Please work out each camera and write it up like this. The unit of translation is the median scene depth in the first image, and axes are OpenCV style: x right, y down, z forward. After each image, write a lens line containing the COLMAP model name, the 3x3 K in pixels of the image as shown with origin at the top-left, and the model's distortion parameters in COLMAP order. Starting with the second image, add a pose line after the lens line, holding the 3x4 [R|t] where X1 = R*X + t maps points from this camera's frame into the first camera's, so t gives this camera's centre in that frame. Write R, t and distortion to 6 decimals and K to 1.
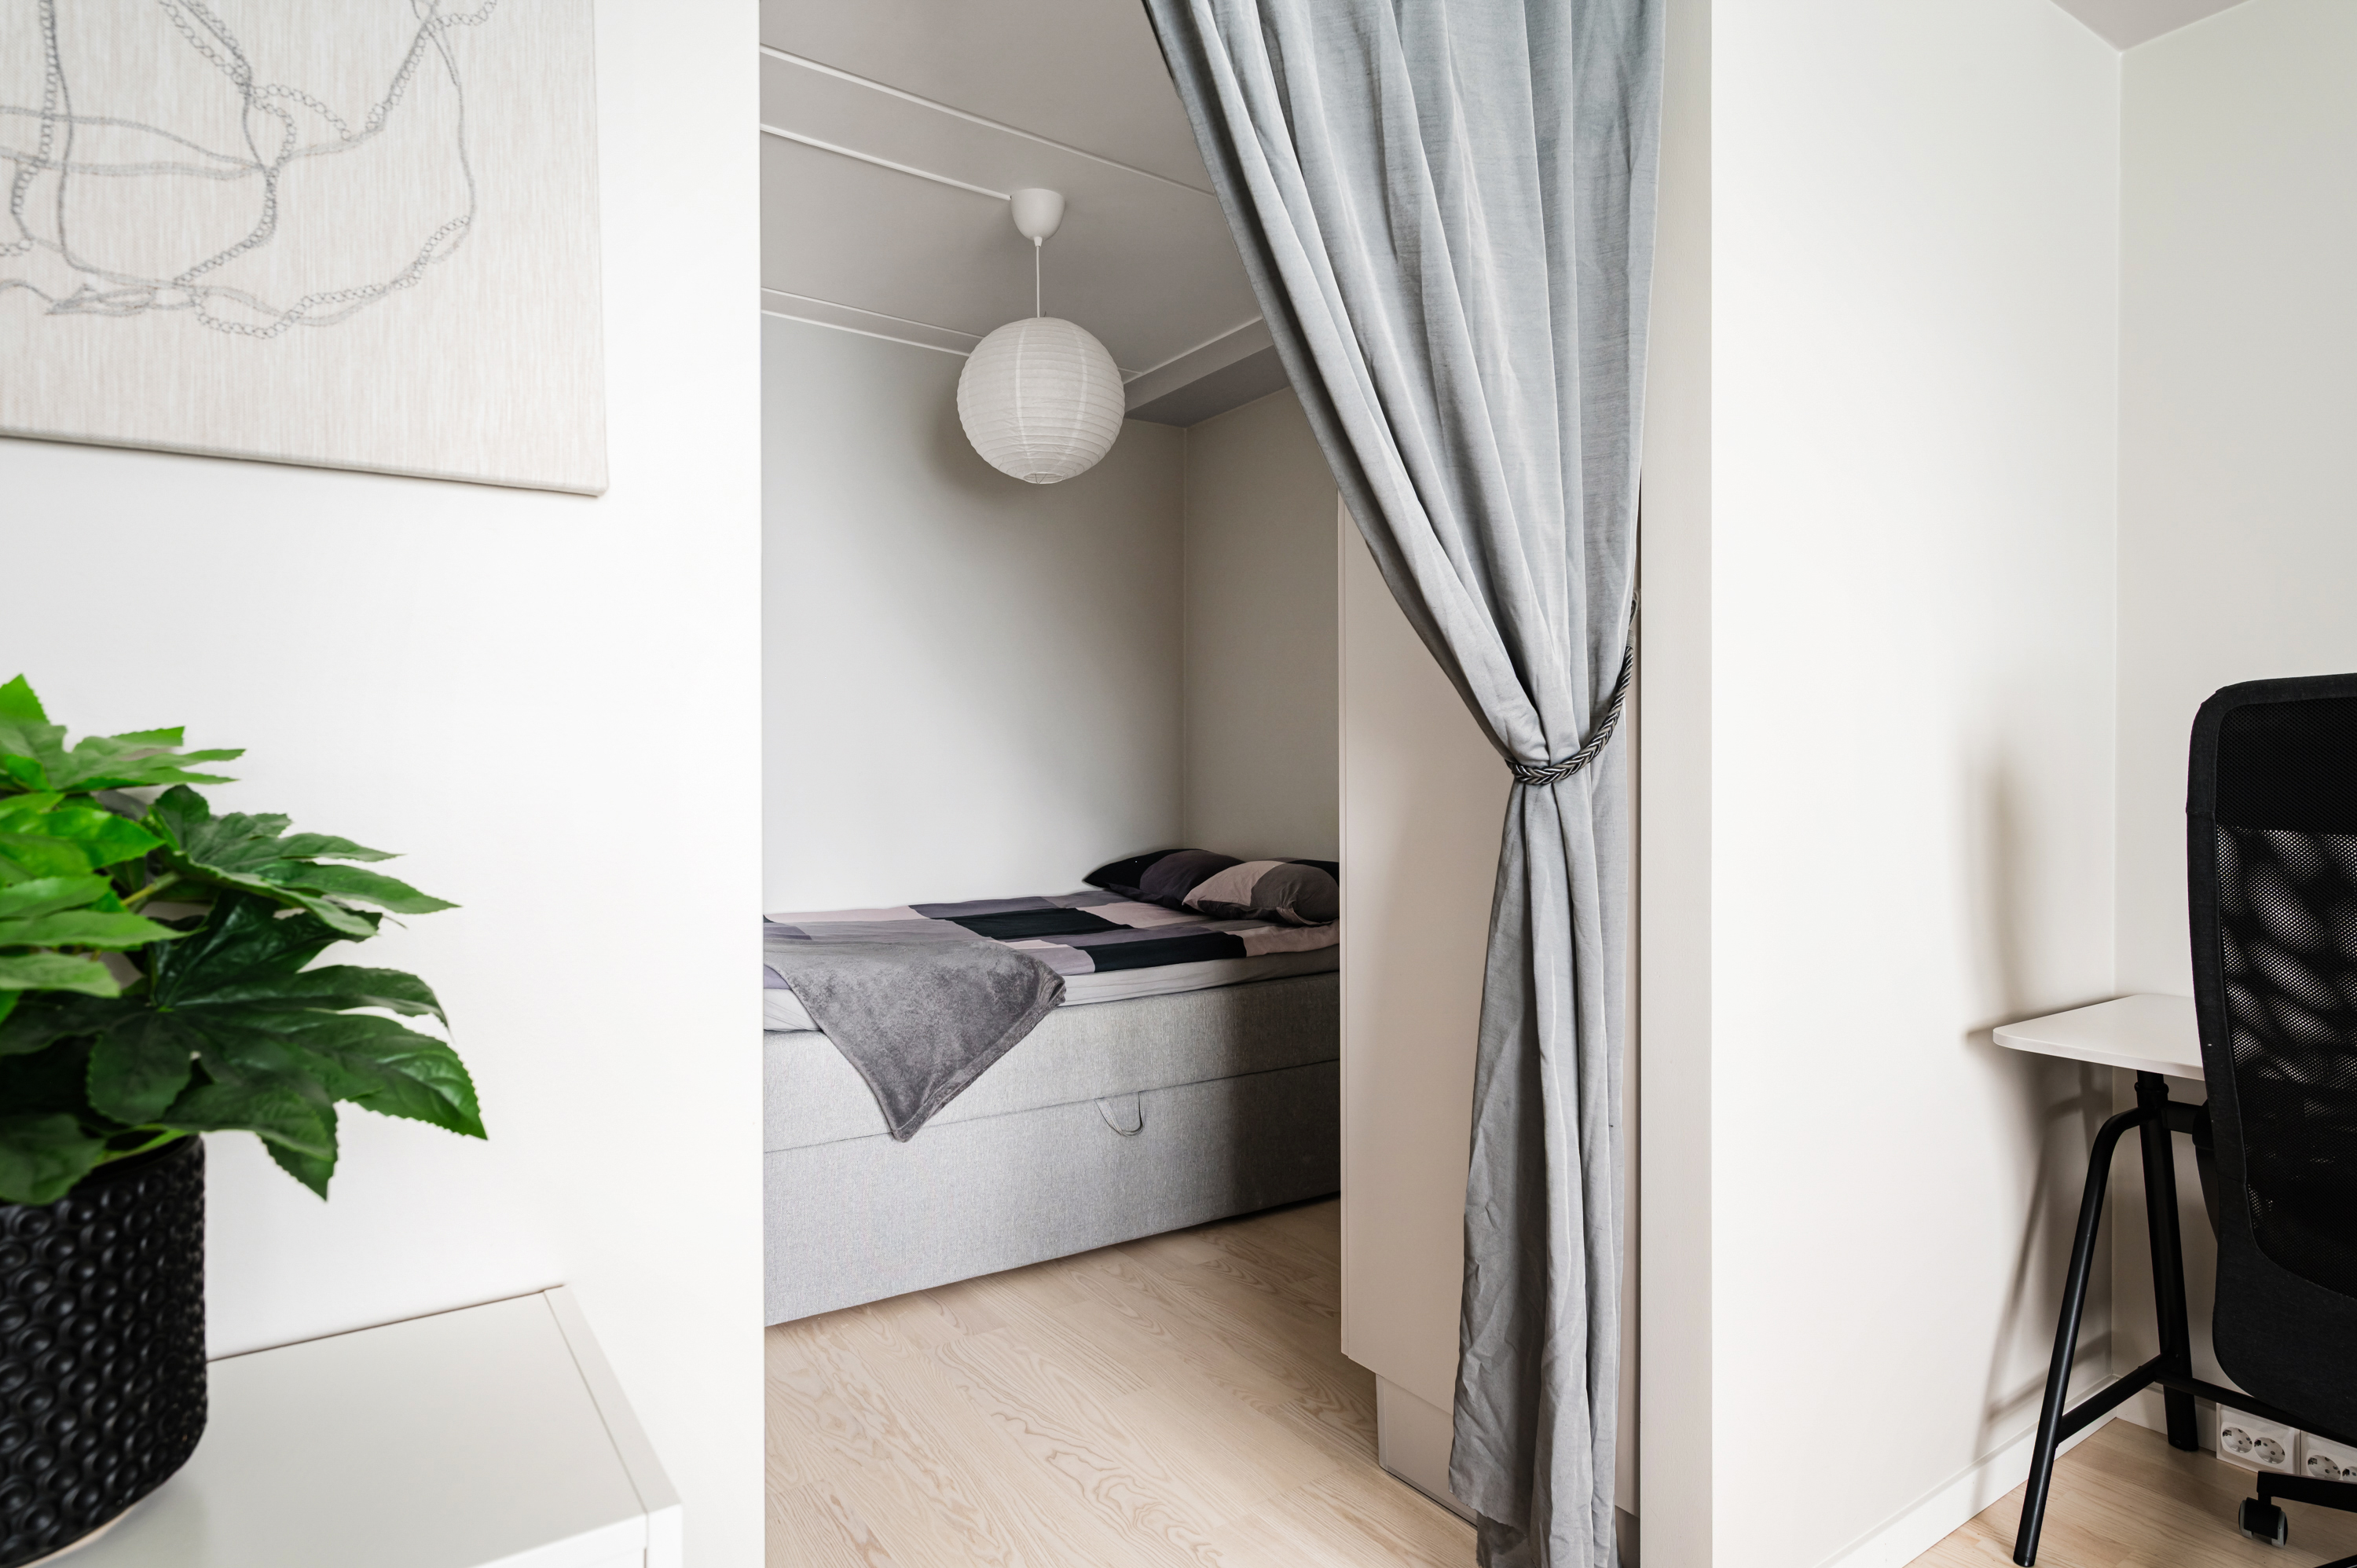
lens RADIAL K [[1284.8, 0, 1188.7], [0, 1284.8, 794.9], [0, 0, 1]] dist [-0.005940, 0.003523]
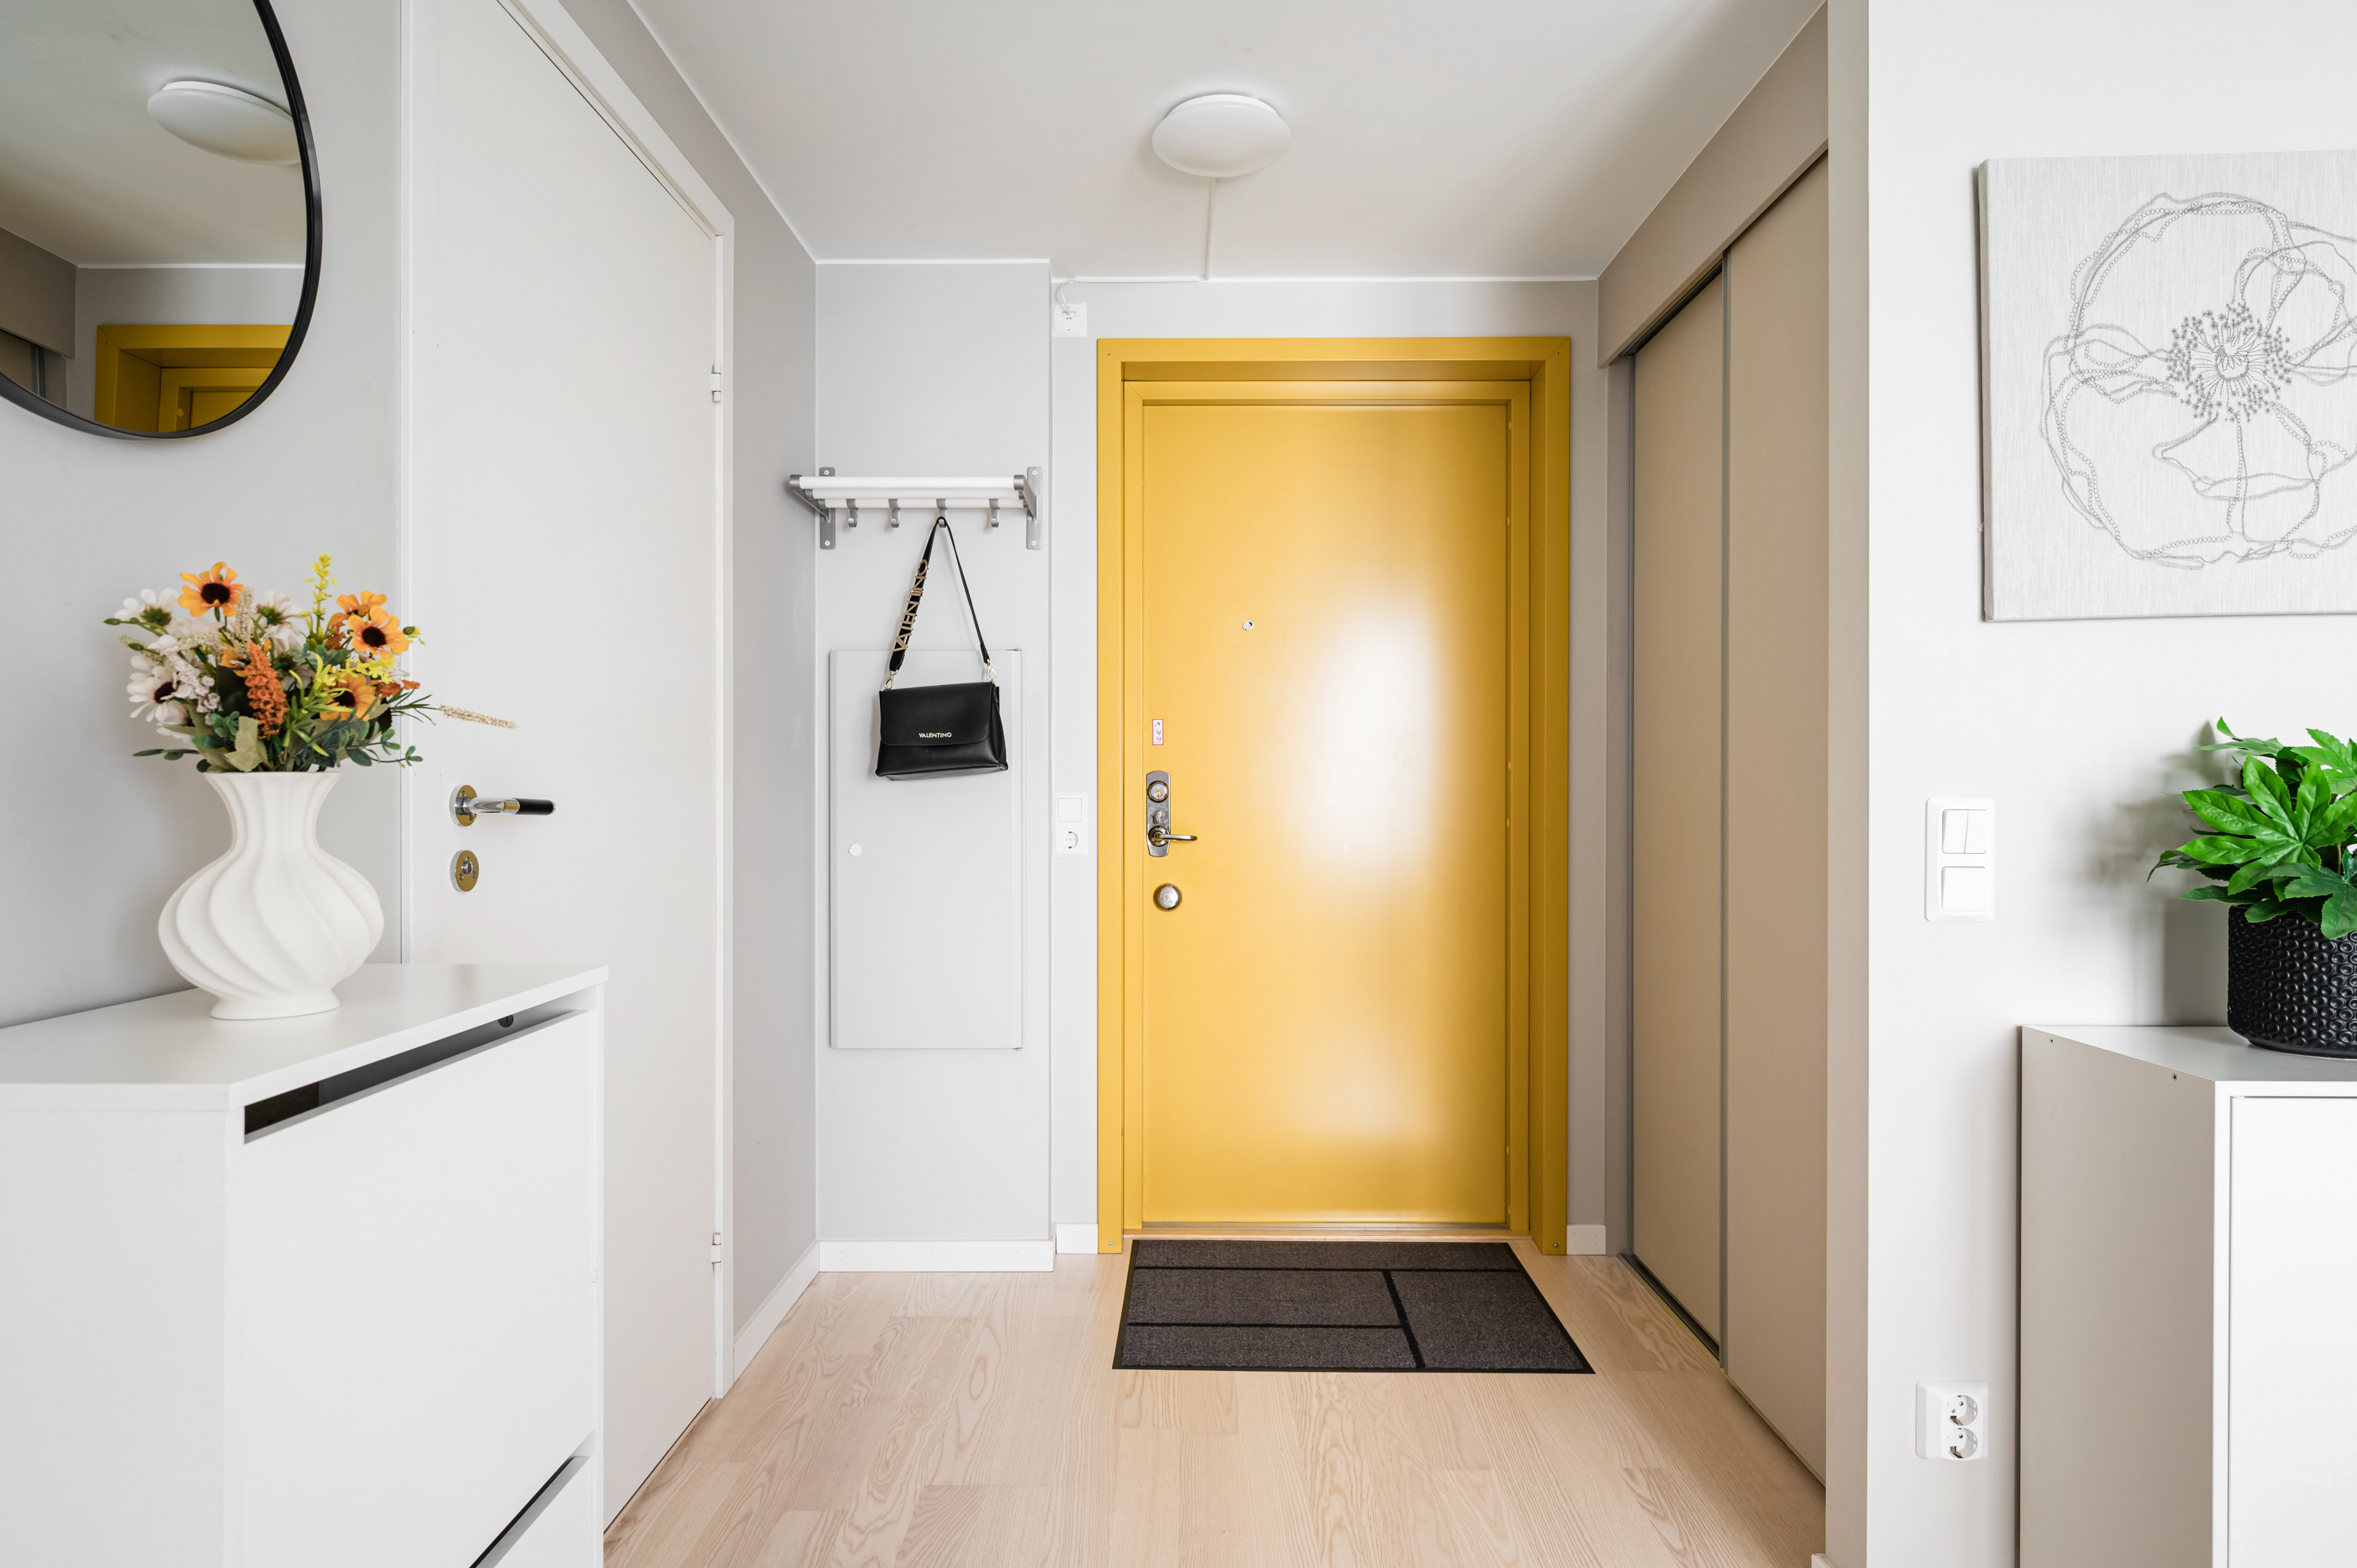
lens RADIAL K [[1284.8, 0, 1177.8], [0, 1284.8, 788.7], [0, 0, 1]] dist [-0.005940, 0.003523]
pose [[0.817568, 0.002388, -0.575827, -0.488874], [-0.008174, 0.999939, -0.007458, 0.031215], [0.575774, 0.010804, 0.817537, -0.882842]]
